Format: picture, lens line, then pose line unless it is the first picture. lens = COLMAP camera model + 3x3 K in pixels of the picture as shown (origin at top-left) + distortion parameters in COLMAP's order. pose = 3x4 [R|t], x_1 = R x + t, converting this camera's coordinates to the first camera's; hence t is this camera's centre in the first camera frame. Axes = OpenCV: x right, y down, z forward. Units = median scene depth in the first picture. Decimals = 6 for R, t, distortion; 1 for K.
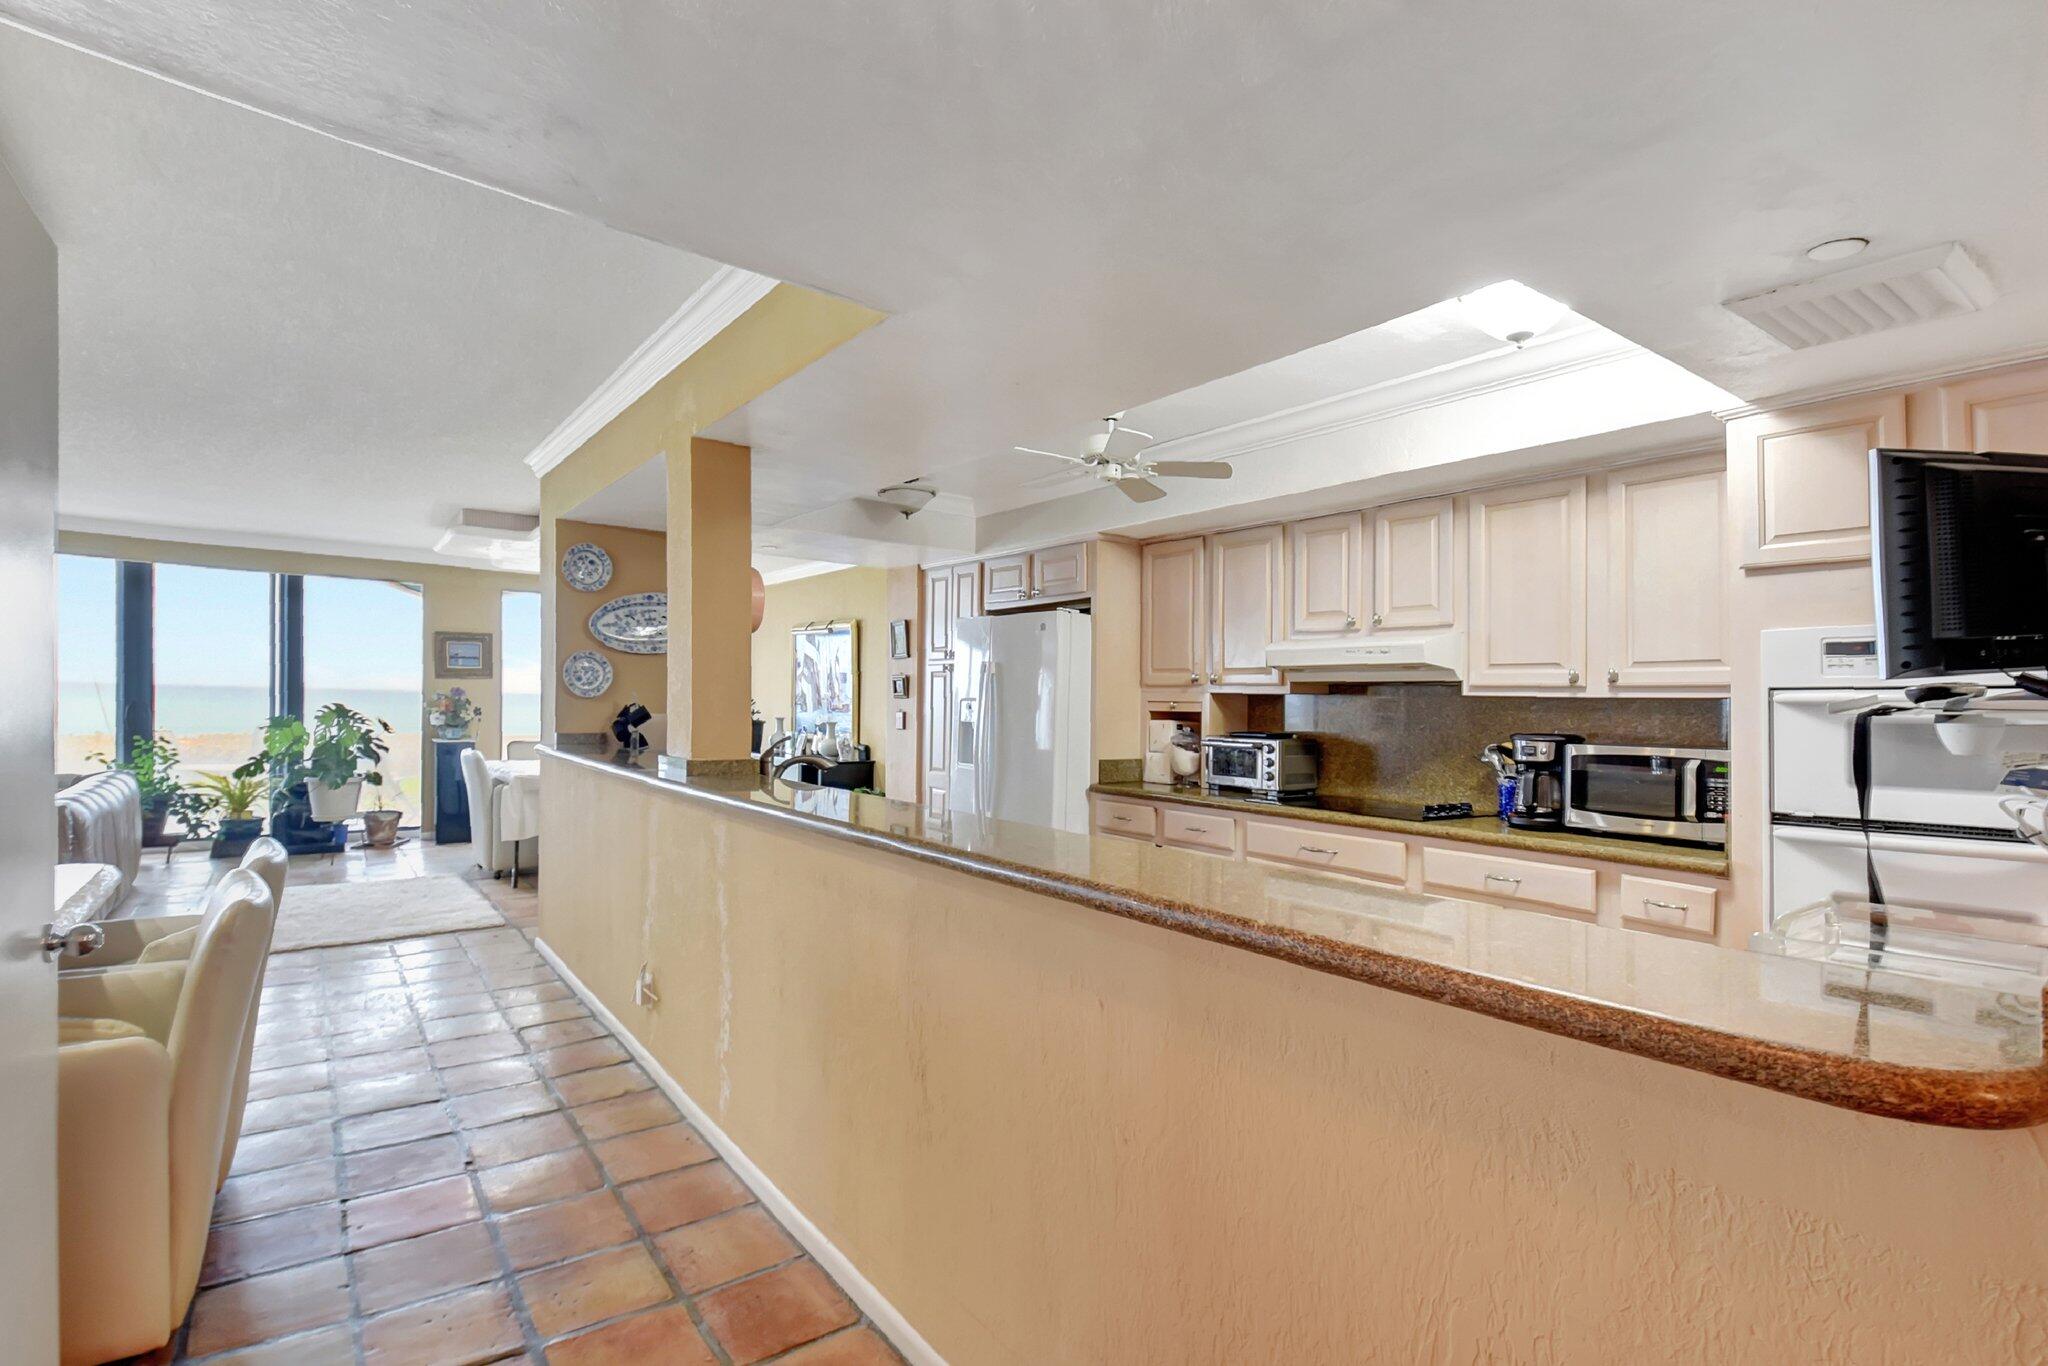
lens RADIAL K [[948.5, 0, 1054.4], [0, 948.5, 727.1], [0, 0, 1]] dist [0.003682, -0.000750]
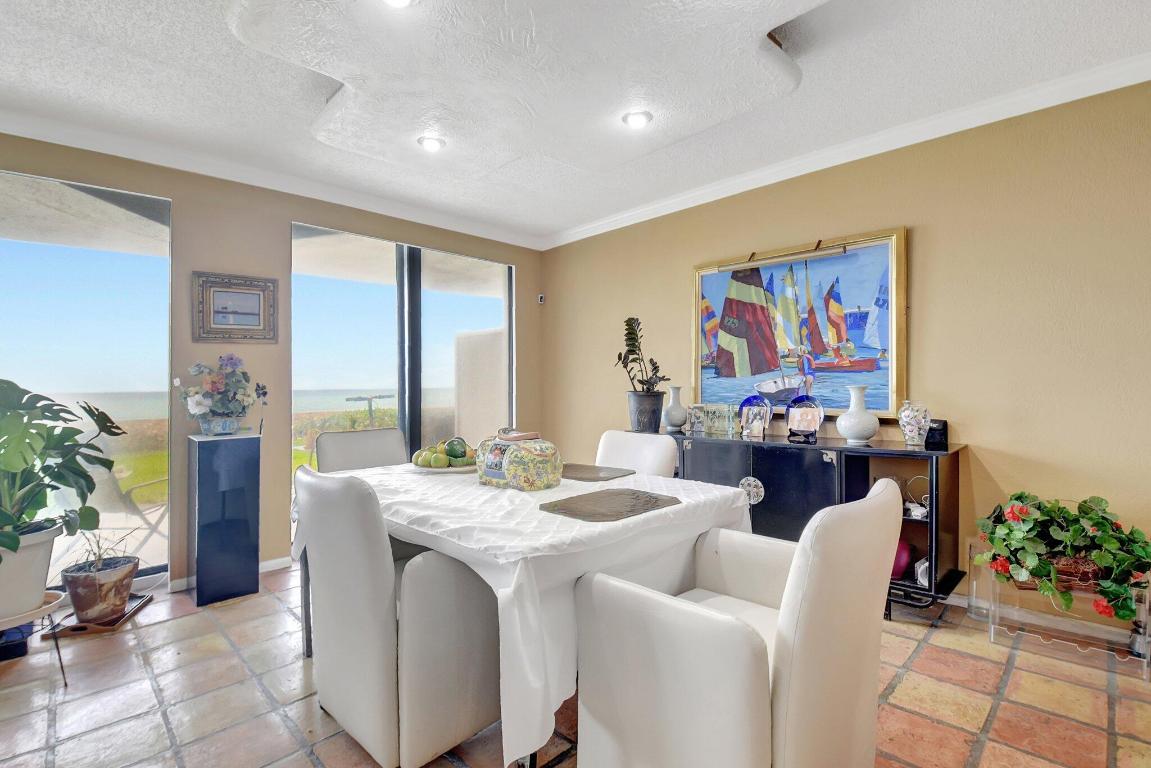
lens RADIAL K [[533.1, 0, 578.7], [0, 533.1, 373.4], [0, 0, 1]] dist [0.003682, -0.000750]
pose [[0.995426, -0.029047, 0.091017, -0.440230], [0.033069, 0.998528, -0.042993, -0.005451], [-0.089634, 0.045806, 0.994921, 0.638170]]
